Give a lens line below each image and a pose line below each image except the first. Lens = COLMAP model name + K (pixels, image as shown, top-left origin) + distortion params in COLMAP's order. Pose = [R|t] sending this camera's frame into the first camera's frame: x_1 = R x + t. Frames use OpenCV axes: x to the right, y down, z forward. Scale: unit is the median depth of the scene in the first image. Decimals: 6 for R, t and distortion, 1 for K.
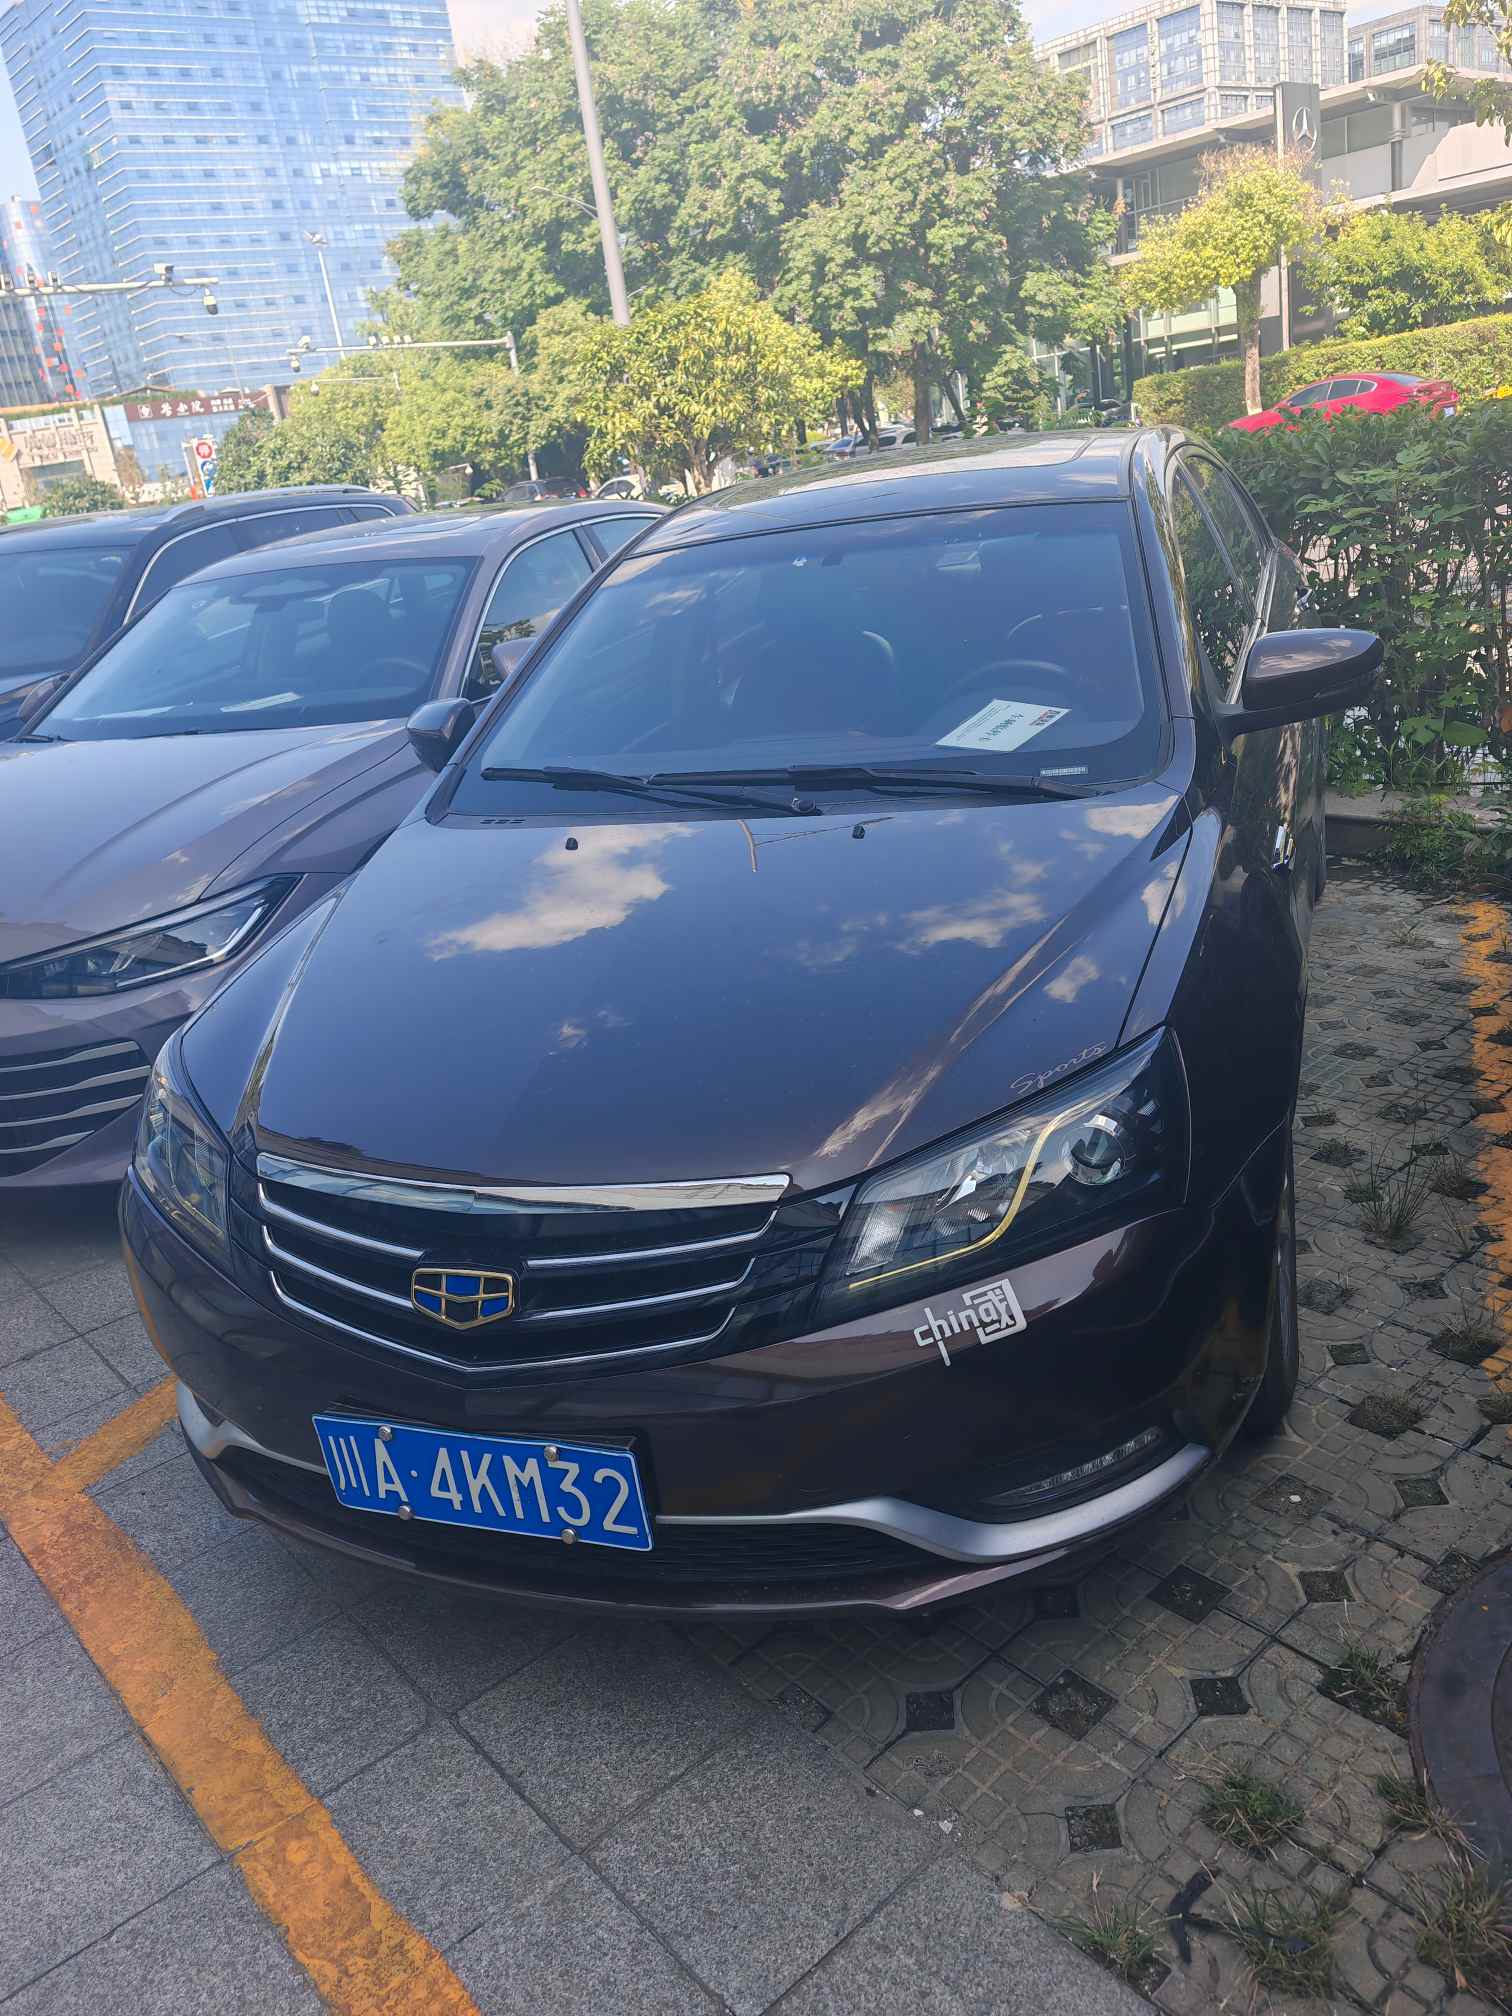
lens RADIAL K [[1570.8, 0, 810.5], [0, 1570.8, 1003.0], [0, 0, 1]] dist [0.075019, -0.063128]
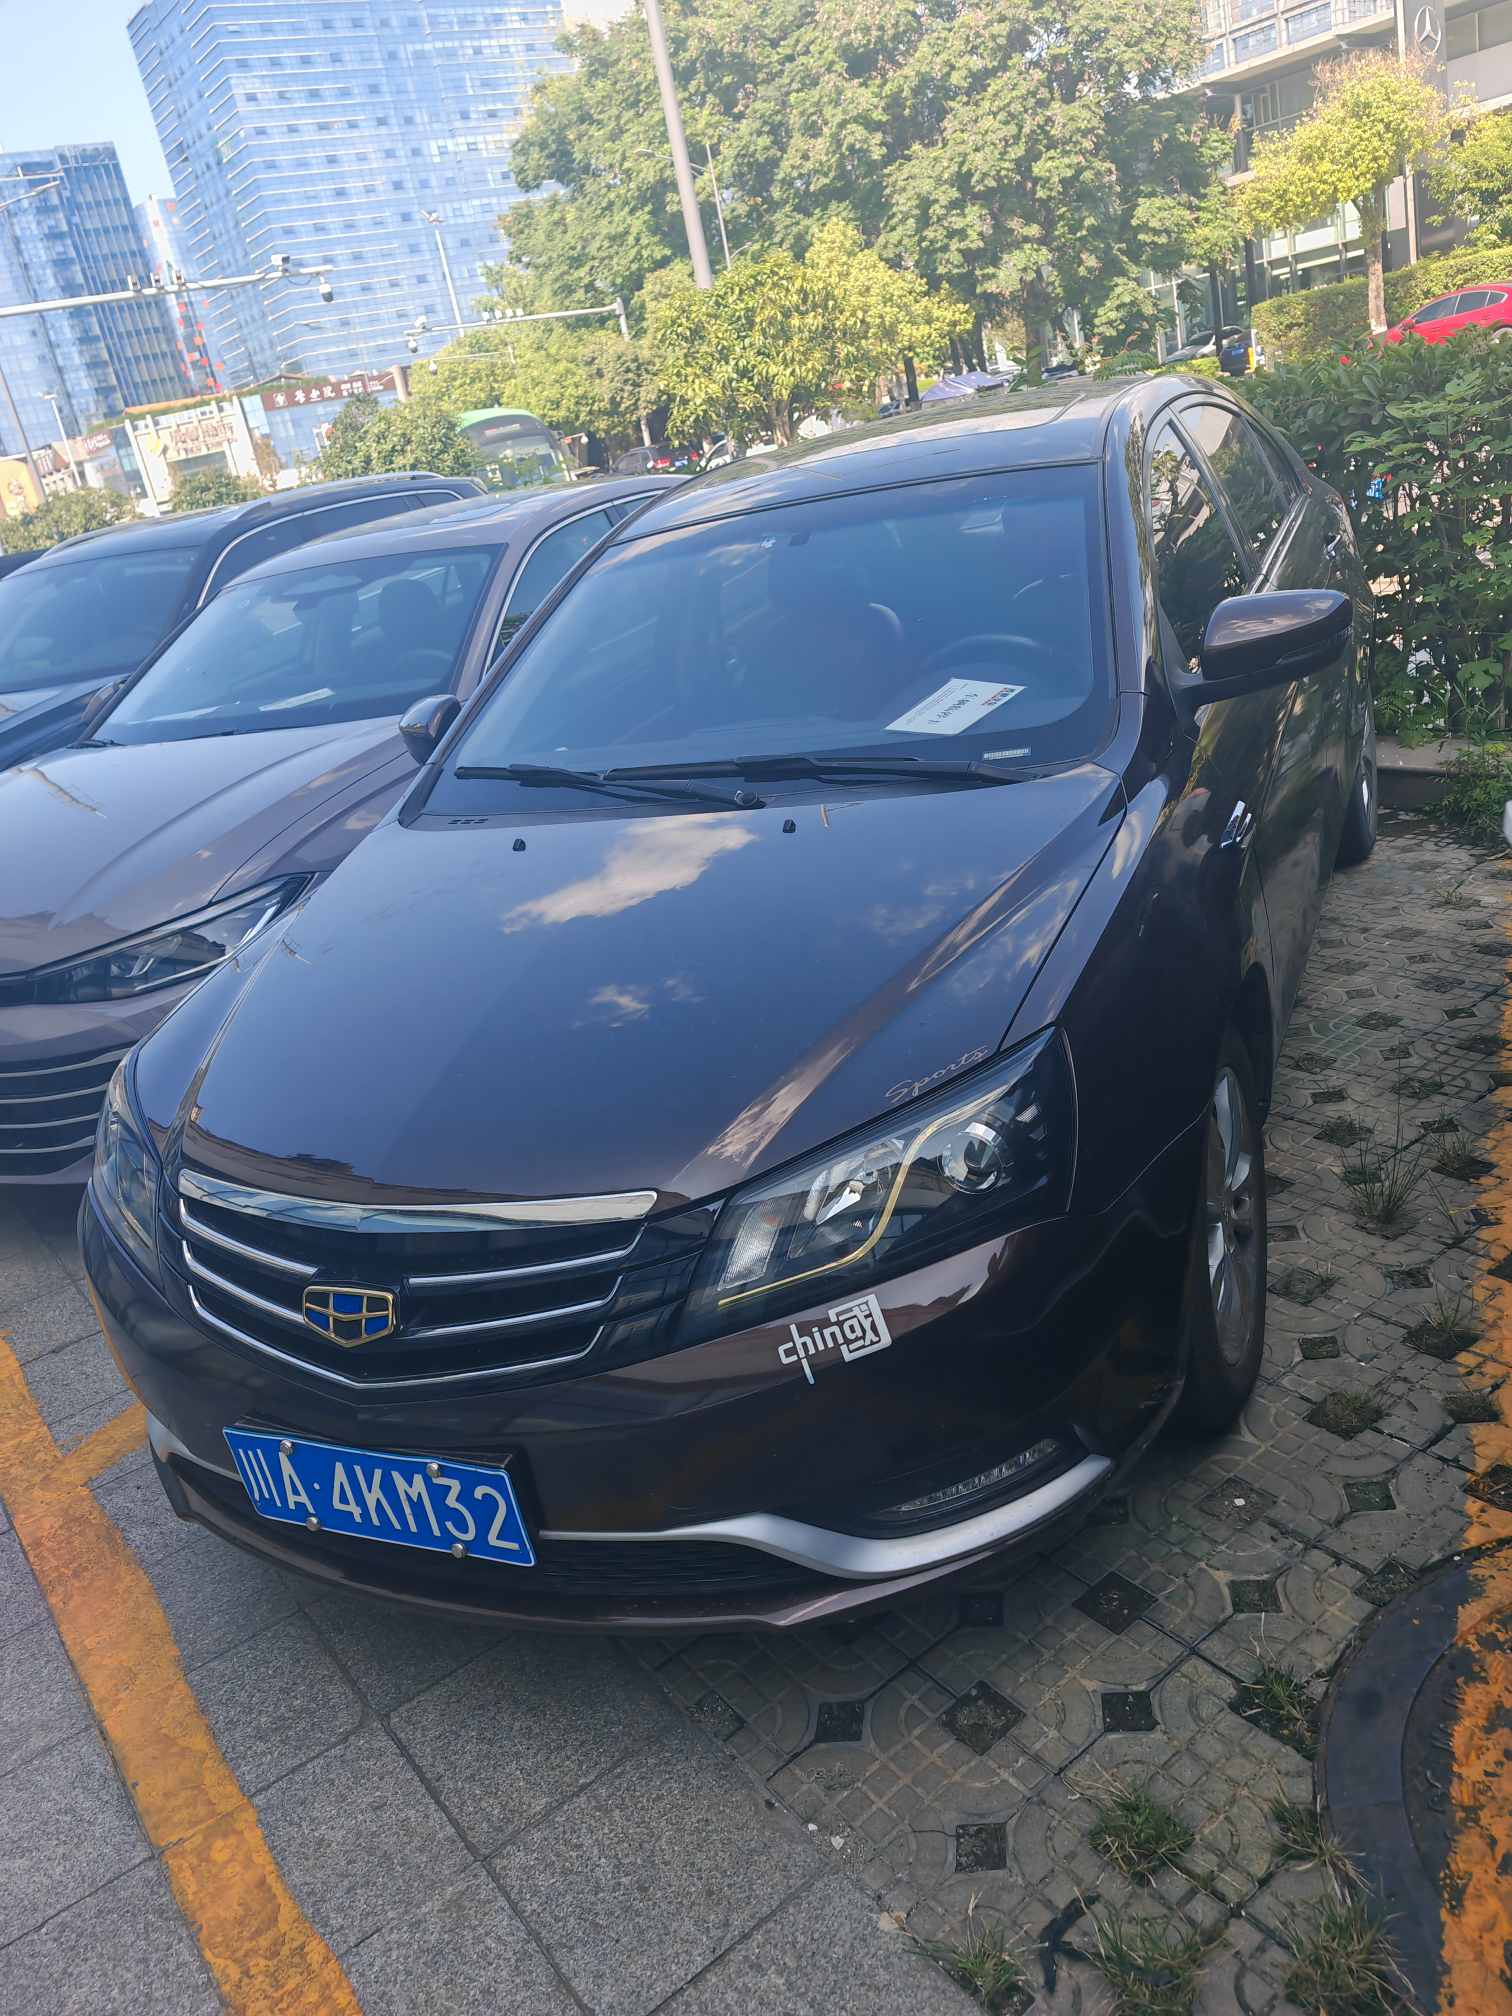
lens RADIAL K [[1570.8, 0, 798.8], [0, 1570.8, 1003.3], [0, 0, 1]] dist [0.075019, -0.063128]
pose [[0.995820, -0.025923, -0.087586, 0.119063], [0.028227, 0.999285, 0.025167, -0.022316], [0.086871, -0.027534, 0.995839, 0.018243]]
